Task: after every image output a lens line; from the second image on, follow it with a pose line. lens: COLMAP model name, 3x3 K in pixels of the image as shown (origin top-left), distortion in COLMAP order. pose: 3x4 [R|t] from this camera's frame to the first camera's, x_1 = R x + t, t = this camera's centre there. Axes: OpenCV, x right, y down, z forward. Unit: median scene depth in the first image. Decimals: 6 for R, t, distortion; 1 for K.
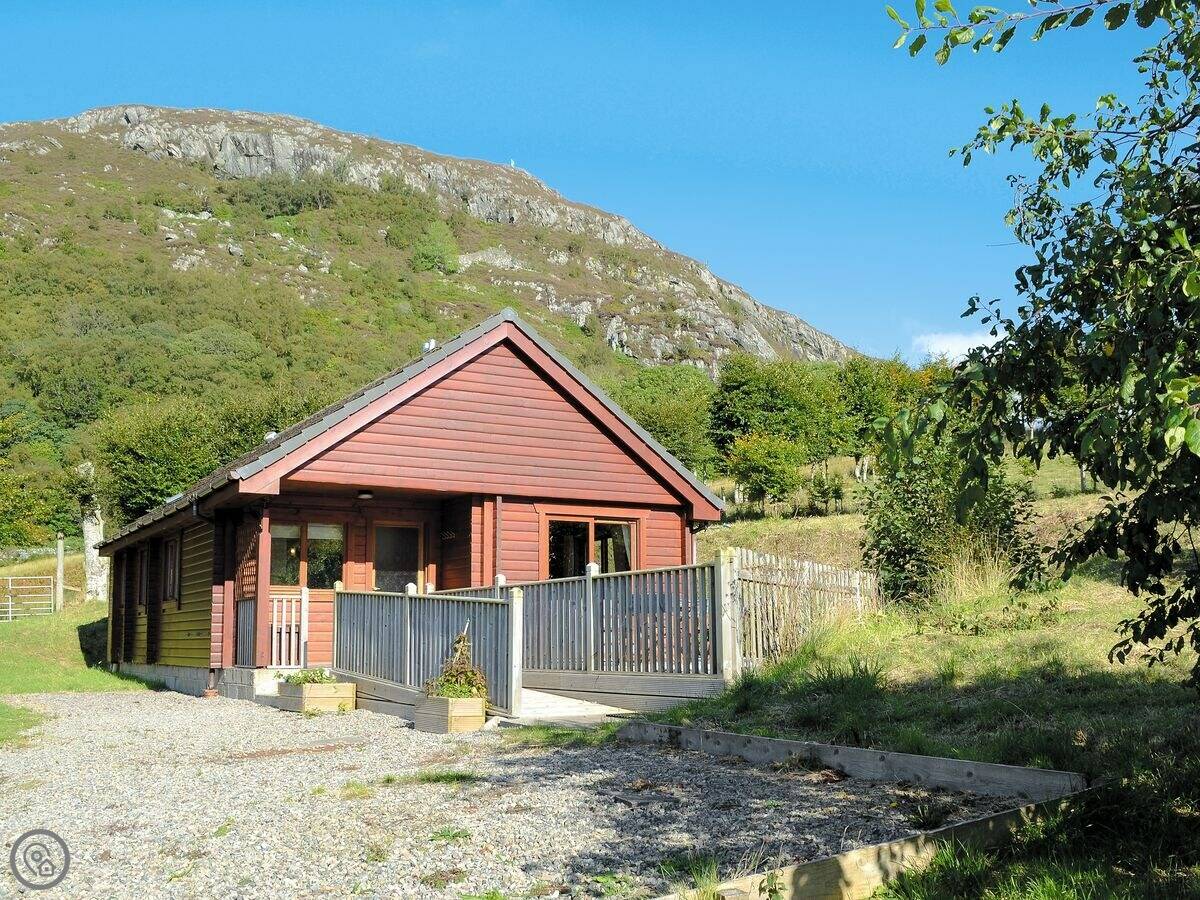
lens RADIAL K [[1149.8, 0, 642.1], [0, 1149.8, 448.2], [0, 0, 1]] dist [-0.068521, -0.007758]
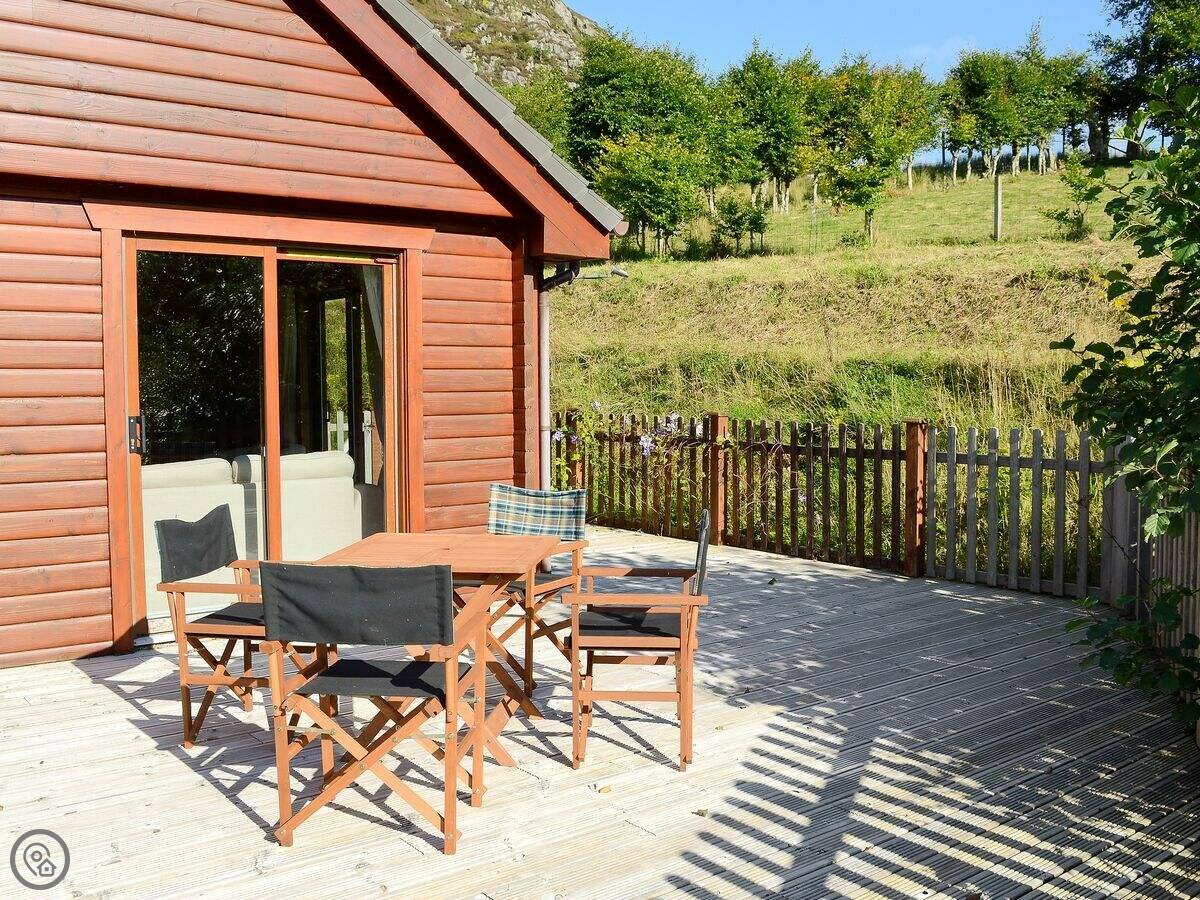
lens RADIAL K [[1149.8, 0, 642.1], [0, 1149.8, 448.2], [0, 0, 1]] dist [-0.068521, -0.007758]
pose [[0.991477, -0.001359, 0.130278, 0.013955], [-0.027694, 0.974896, 0.220932, 0.020168], [-0.127308, -0.222657, 0.966549, 0.313377]]
